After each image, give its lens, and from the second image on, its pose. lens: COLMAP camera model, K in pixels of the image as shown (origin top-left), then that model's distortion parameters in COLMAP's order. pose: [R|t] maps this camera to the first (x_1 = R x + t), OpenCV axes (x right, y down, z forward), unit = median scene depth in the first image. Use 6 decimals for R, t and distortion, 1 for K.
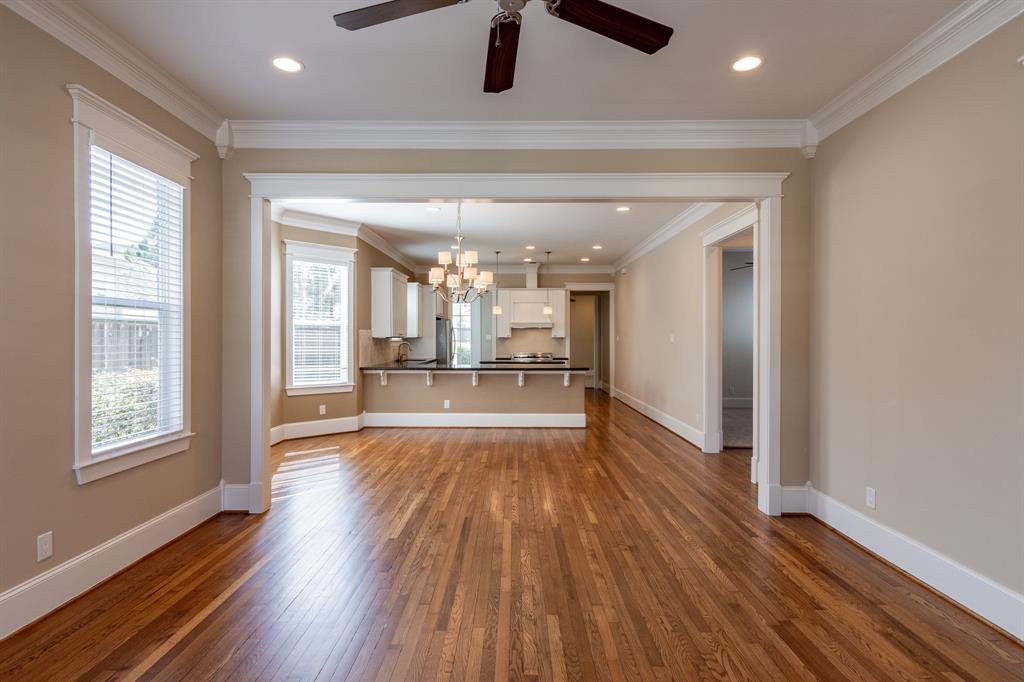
lens RADIAL K [[522.6, 0, 512.1], [0, 522.6, 355.8], [0, 0, 1]] dist [0.008368, -0.003251]
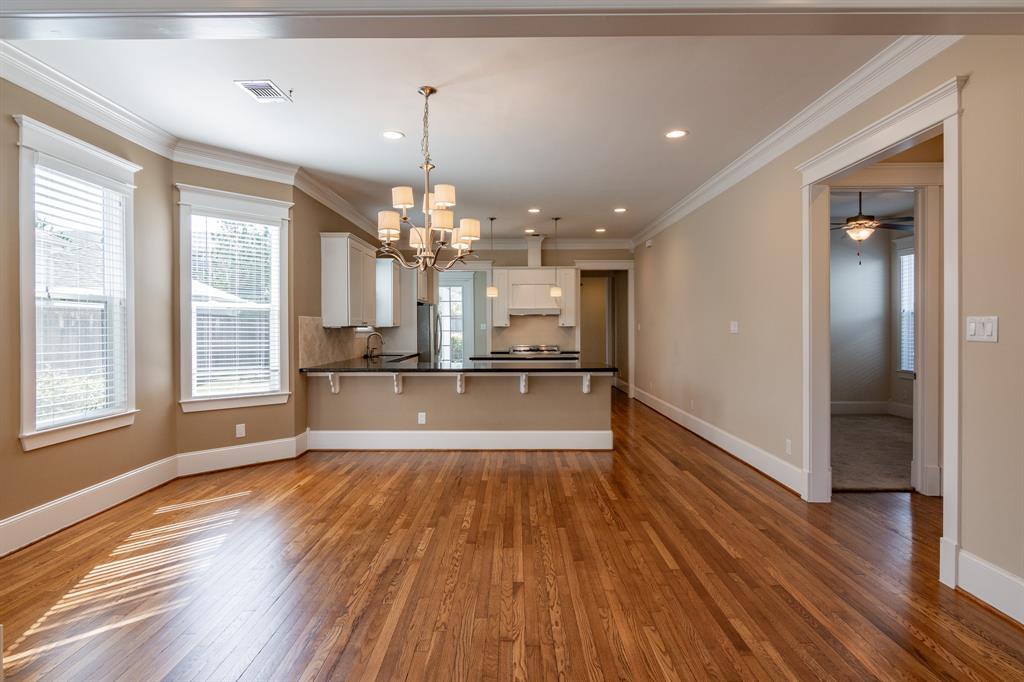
lens RADIAL K [[522.6, 0, 514.4], [0, 522.6, 327.9], [0, 0, 1]] dist [0.008368, -0.003251]
pose [[0.999959, -0.003091, 0.008475, -0.001939], [0.003373, 0.999434, -0.033484, -0.011605], [-0.008367, 0.033511, 0.999403, 0.380512]]
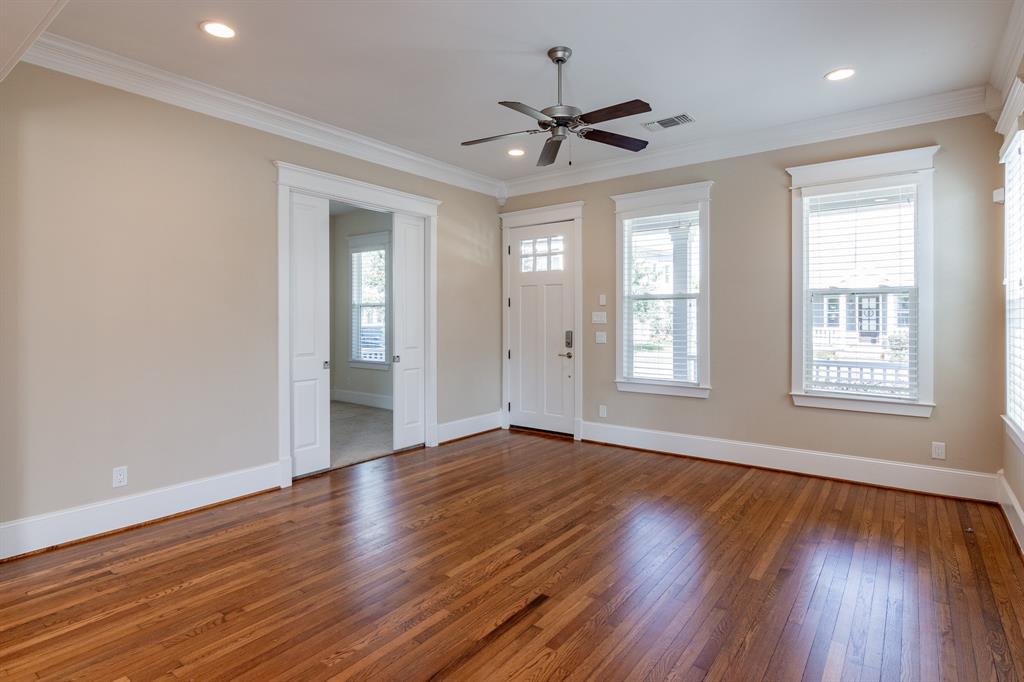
lens RADIAL K [[522.6, 0, 524.6], [0, 522.6, 333.0], [0, 0, 1]] dist [0.008368, -0.003251]
pose [[-0.811088, -0.020372, 0.584569, -0.296717], [0.014097, 0.998422, 0.054354, -0.025255], [-0.584754, 0.052327, -0.809522, 0.777300]]
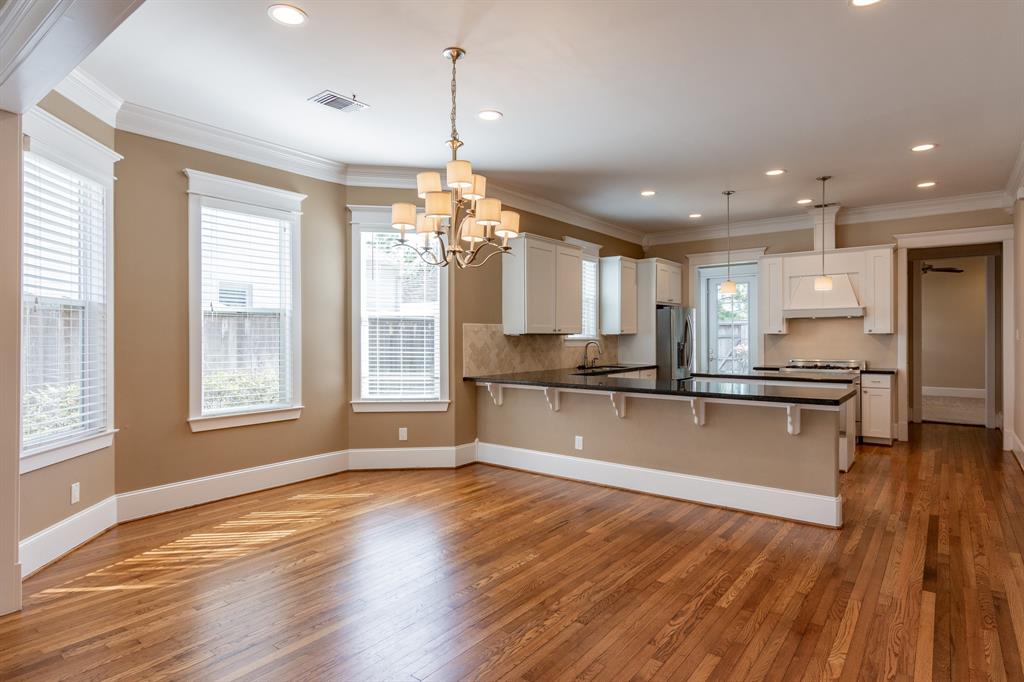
lens RADIAL K [[563.2, 0, 518.7], [0, 563.2, 336.7], [0, 0, 1]] dist [0.010800, -0.003839]
pose [[0.798526, -0.000070, -0.601960, 0.295583], [-0.019239, 0.999486, -0.025639, -0.018930], [0.601653, 0.032054, 0.798114, 0.596482]]
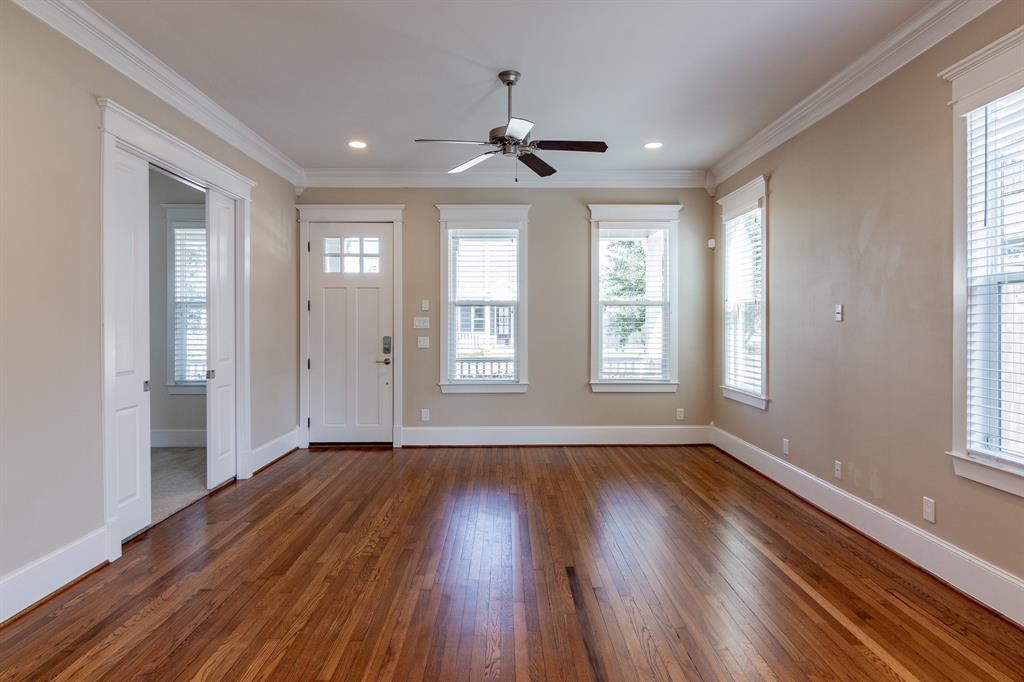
lens RADIAL K [[531.3, 0, 520.1], [0, 531.3, 344.4], [0, 0, 1]] dist [0.013086, -0.006862]
pose [[-0.999637, -0.003015, -0.026756, 0.005173], [-0.004825, 0.997685, 0.067838, -0.027150], [0.026489, 0.067942, -0.997338, 0.915555]]
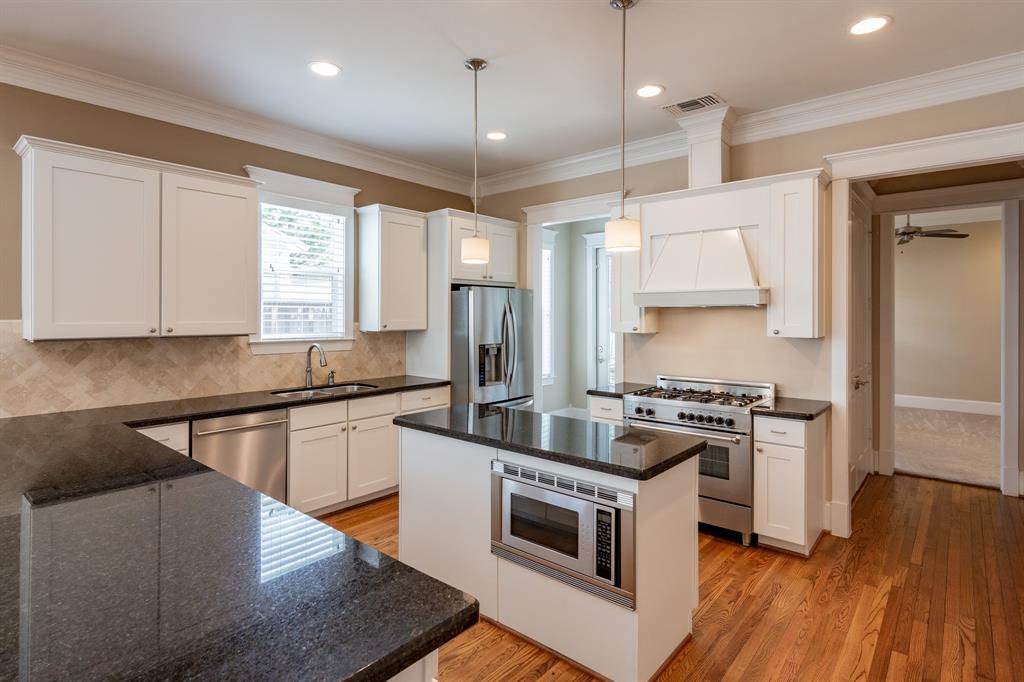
lens RADIAL K [[522.6, 0, 517.2], [0, 522.6, 315.0], [0, 0, 1]] dist [0.008368, -0.003251]
pose [[0.763013, 0.003097, -0.646375, 0.330447], [-0.024858, 0.999389, -0.024555, -0.074709], [0.645904, 0.034803, 0.762625, 1.364943]]
